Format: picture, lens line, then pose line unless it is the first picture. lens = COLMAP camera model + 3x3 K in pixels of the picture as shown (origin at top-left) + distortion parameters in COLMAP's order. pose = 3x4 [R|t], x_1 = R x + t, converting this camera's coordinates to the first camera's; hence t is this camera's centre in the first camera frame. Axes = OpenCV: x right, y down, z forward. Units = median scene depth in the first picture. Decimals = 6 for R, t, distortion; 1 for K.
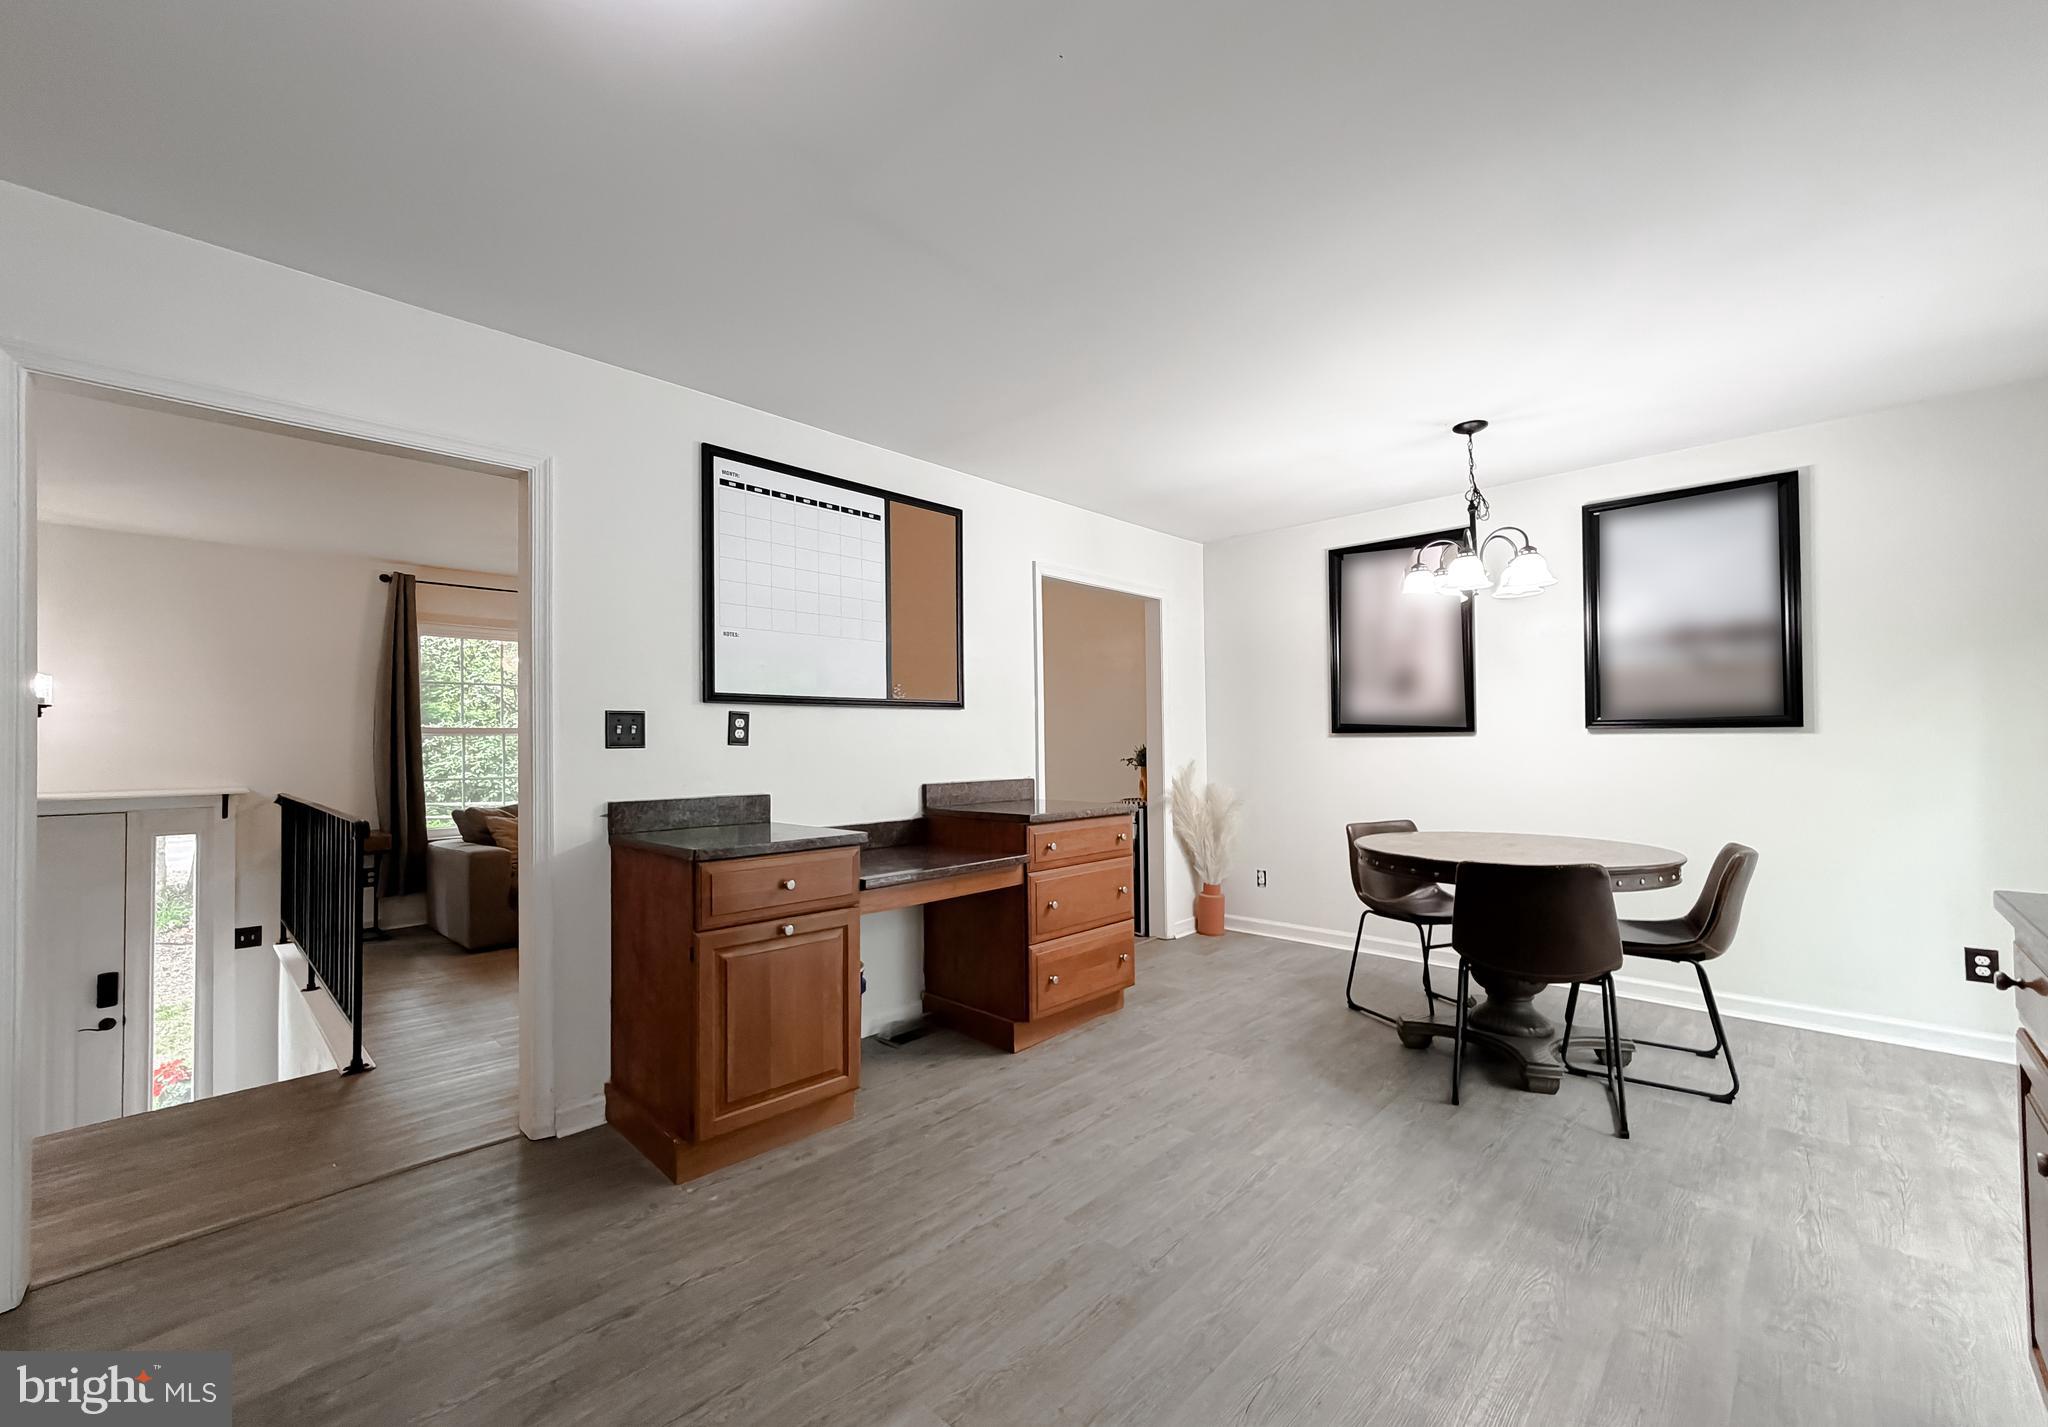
lens RADIAL K [[830.9, 0, 1024.8], [0, 830.9, 721.2], [0, 0, 1]] dist [-0.000253, 0.000823]
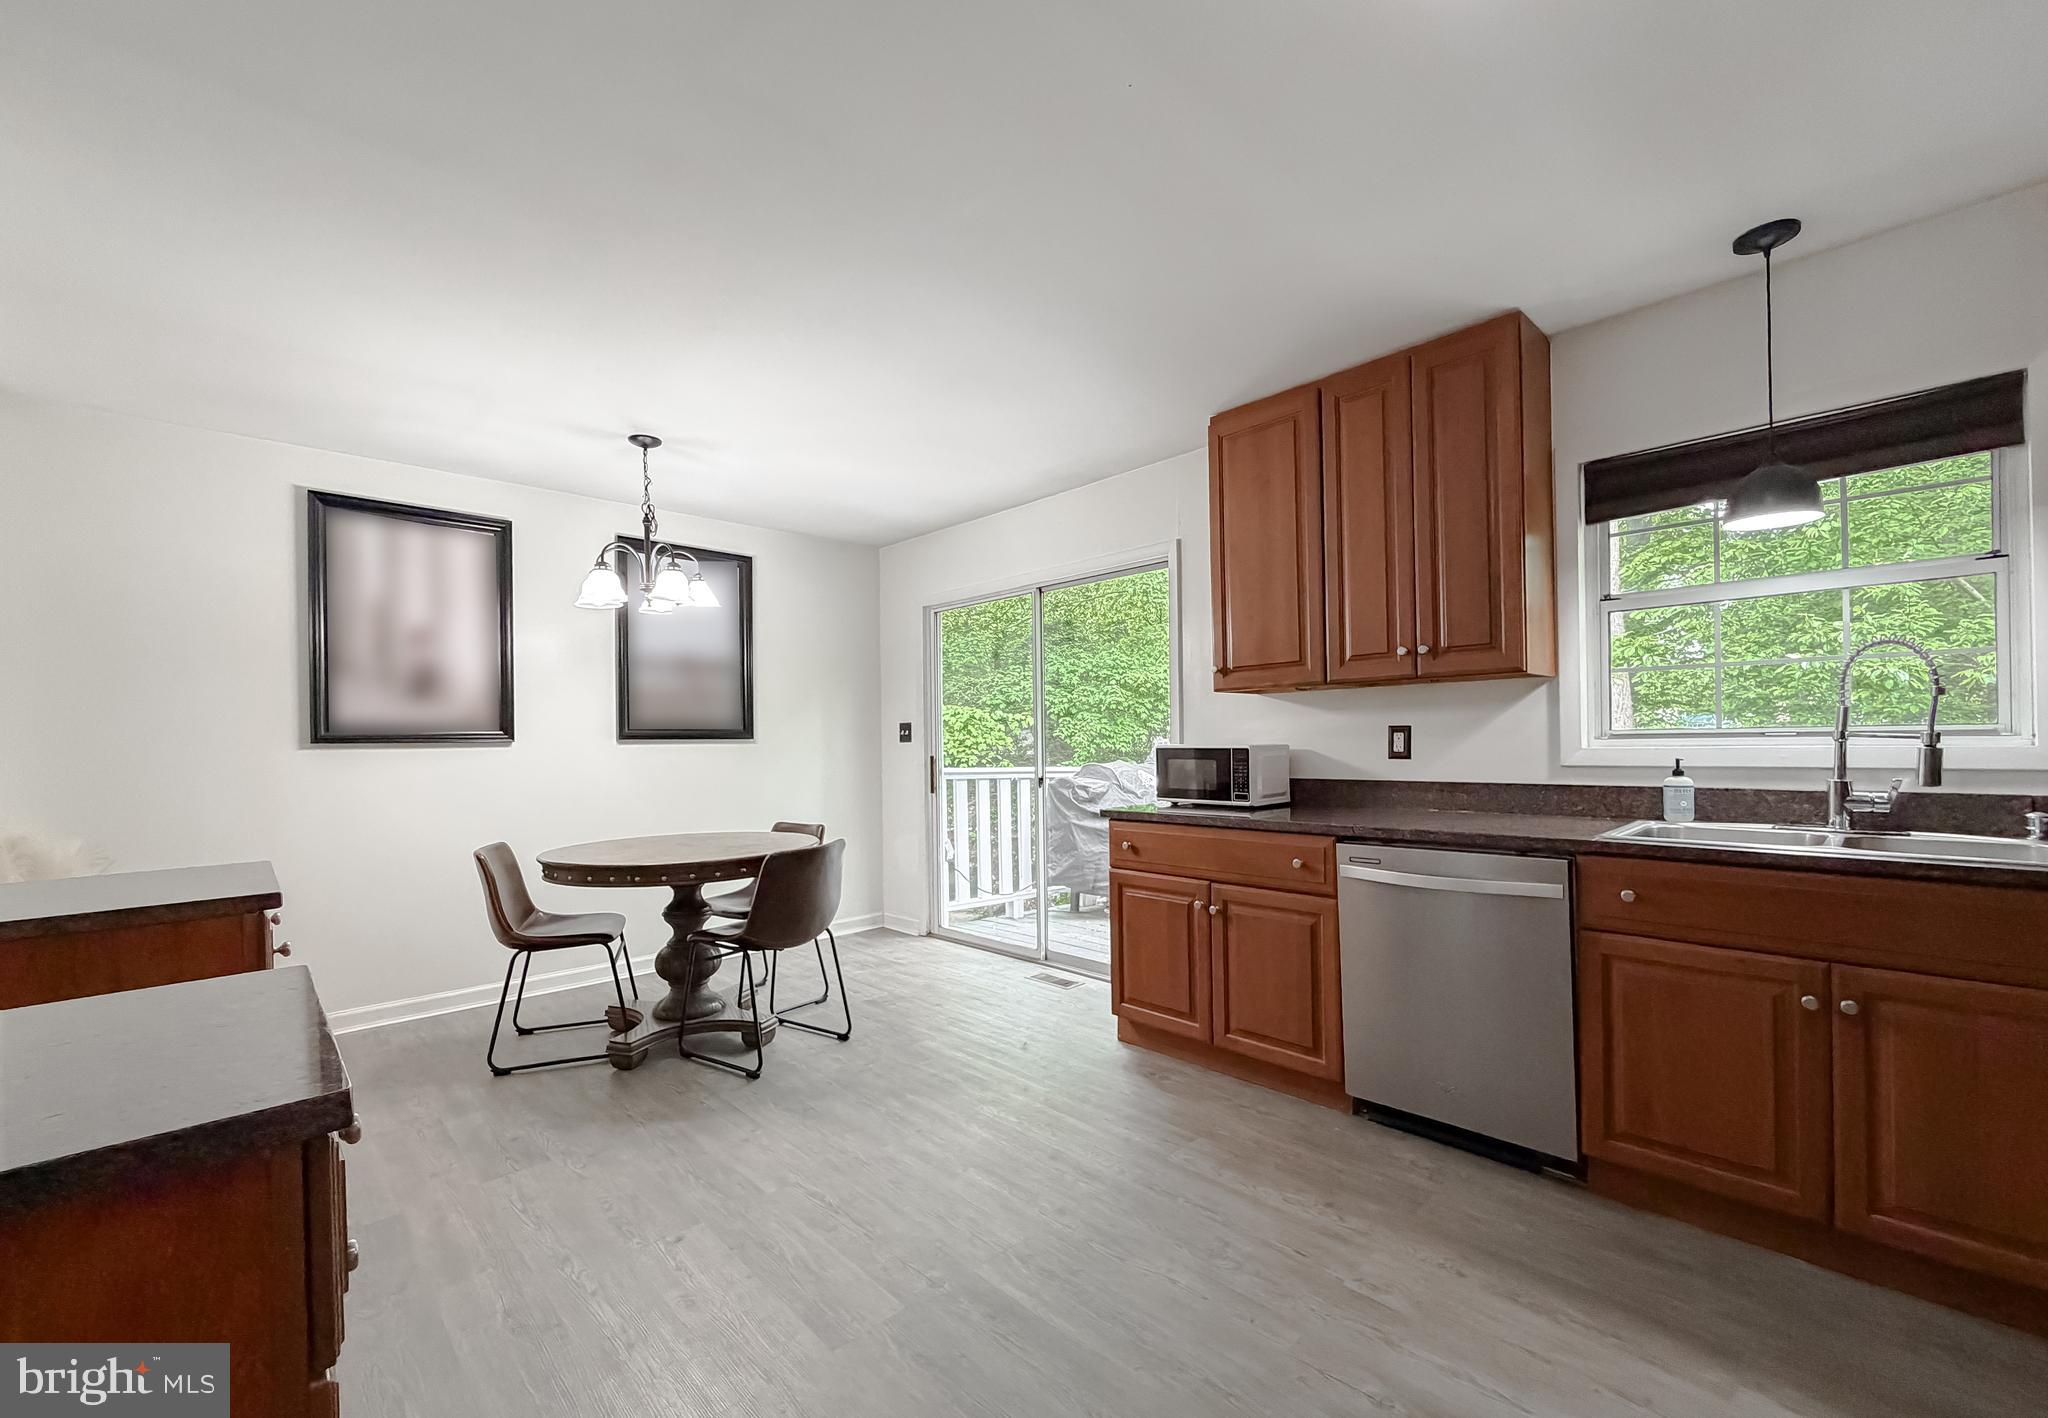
lens RADIAL K [[830.9, 0, 1014.4], [0, 830.9, 740.8], [0, 0, 1]] dist [-0.000253, 0.000823]
pose [[0.037636, 0.010845, 0.999233, -0.507951], [-0.006985, 0.999920, -0.010590, 0.023111], [-0.999267, -0.006581, 0.037709, 0.557879]]
